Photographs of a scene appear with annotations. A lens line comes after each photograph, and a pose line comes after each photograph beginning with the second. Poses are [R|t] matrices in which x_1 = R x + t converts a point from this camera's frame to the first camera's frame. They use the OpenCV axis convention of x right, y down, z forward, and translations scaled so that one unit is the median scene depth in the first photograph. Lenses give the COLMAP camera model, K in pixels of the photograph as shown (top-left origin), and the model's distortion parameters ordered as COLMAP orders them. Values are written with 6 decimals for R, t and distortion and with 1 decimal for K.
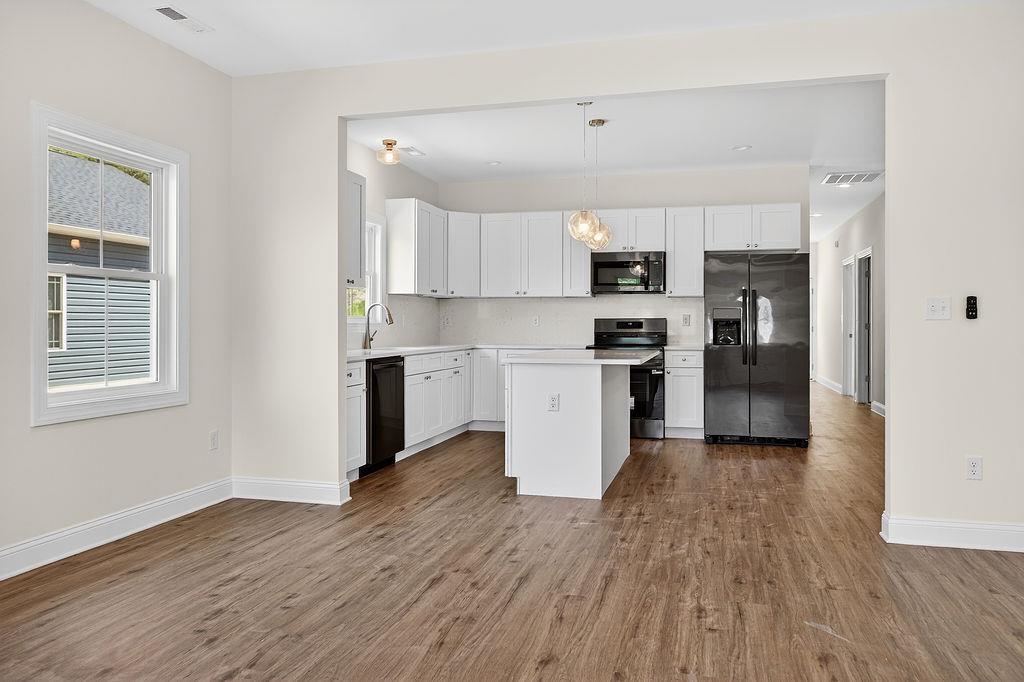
lens RADIAL K [[731.3, 0, 512.0], [0, 731.3, 341.0], [0, 0, 1]] dist [-0.006913, -0.001401]
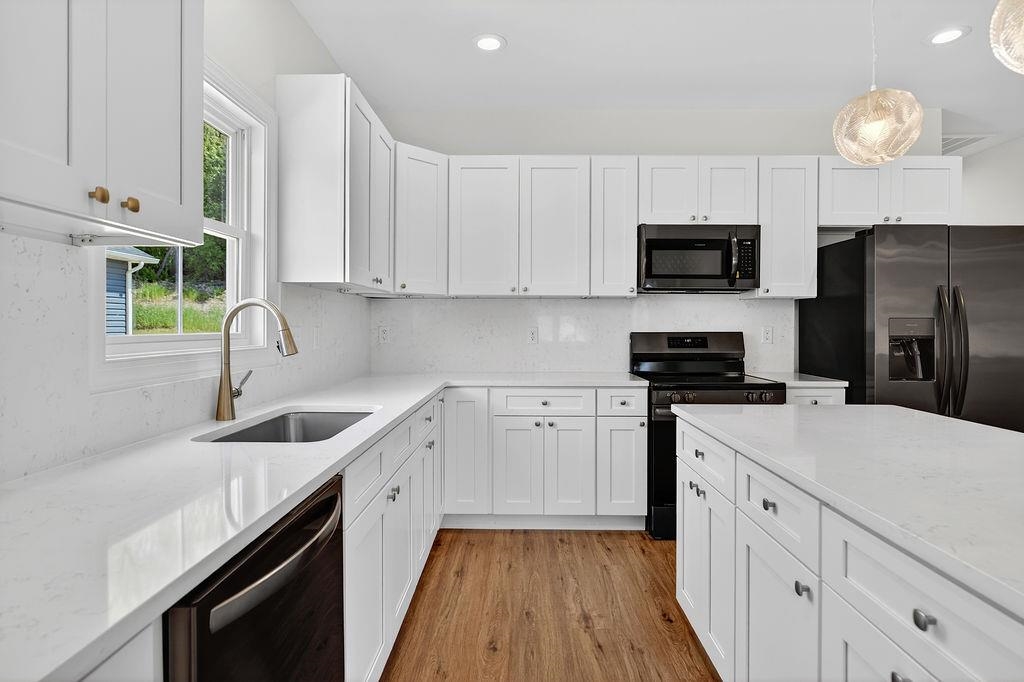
lens RADIAL K [[538.6, 0, 511.2], [0, 538.6, 328.3], [0, 0, 1]] dist [0.000681, 0.000213]
pose [[0.970490, 0.000842, 0.241142, -0.104937], [0.003375, 0.999848, -0.017077, -0.027627], [-0.241120, 0.017387, 0.970340, 0.601127]]
